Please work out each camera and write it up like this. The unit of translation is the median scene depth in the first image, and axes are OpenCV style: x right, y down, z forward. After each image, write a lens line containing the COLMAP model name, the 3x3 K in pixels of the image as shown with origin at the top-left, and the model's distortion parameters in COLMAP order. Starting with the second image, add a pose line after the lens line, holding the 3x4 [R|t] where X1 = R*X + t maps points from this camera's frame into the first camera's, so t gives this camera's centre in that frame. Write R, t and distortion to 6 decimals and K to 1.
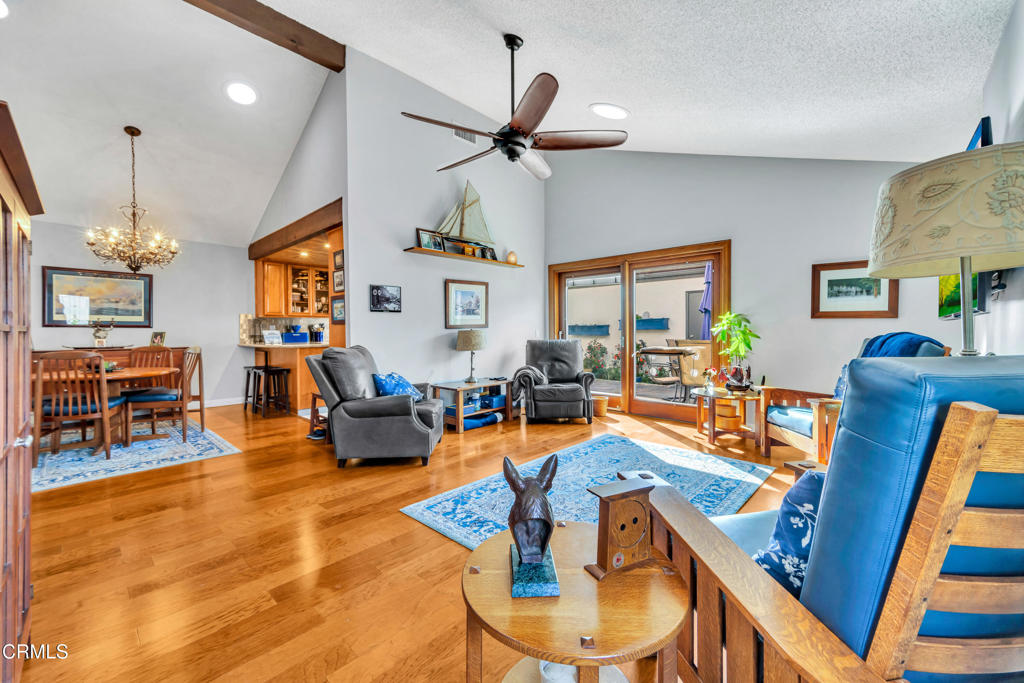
lens RADIAL K [[410.8, 0, 505.6], [0, 410.8, 333.7], [0, 0, 1]] dist [0.003466, -0.000321]
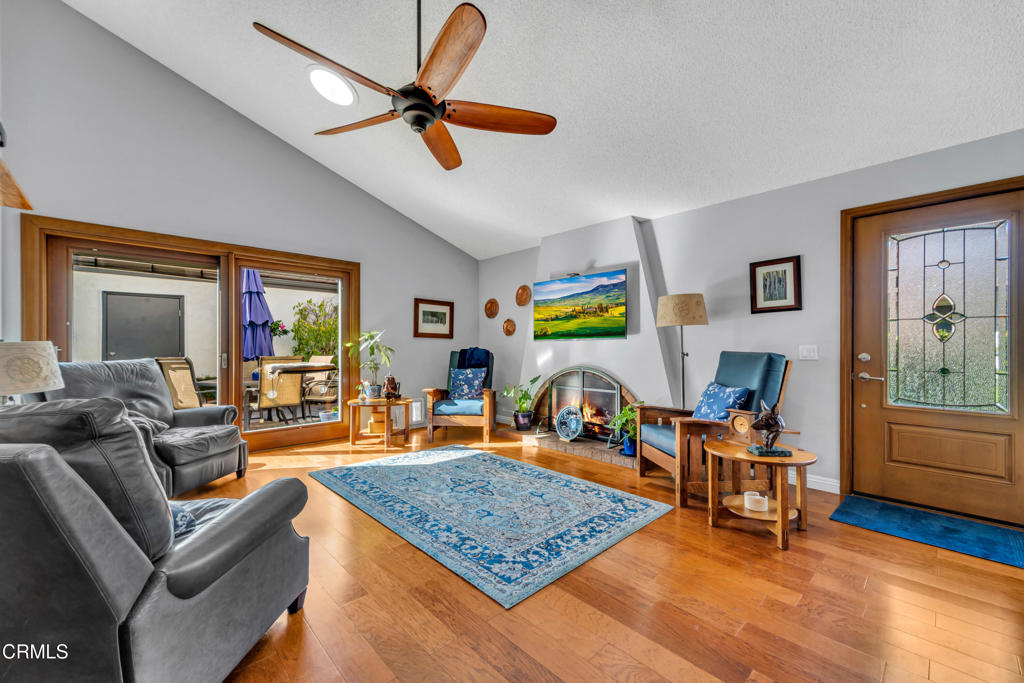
lens RADIAL K [[410.8, 0, 510.1], [0, 410.8, 345.1], [0, 0, 1]] dist [0.003466, -0.000321]
pose [[0.048115, 0.004409, 0.998832, -0.750638], [0.005889, 0.999972, -0.004698, -0.003296], [-0.998824, 0.006108, 0.048088, 0.766156]]
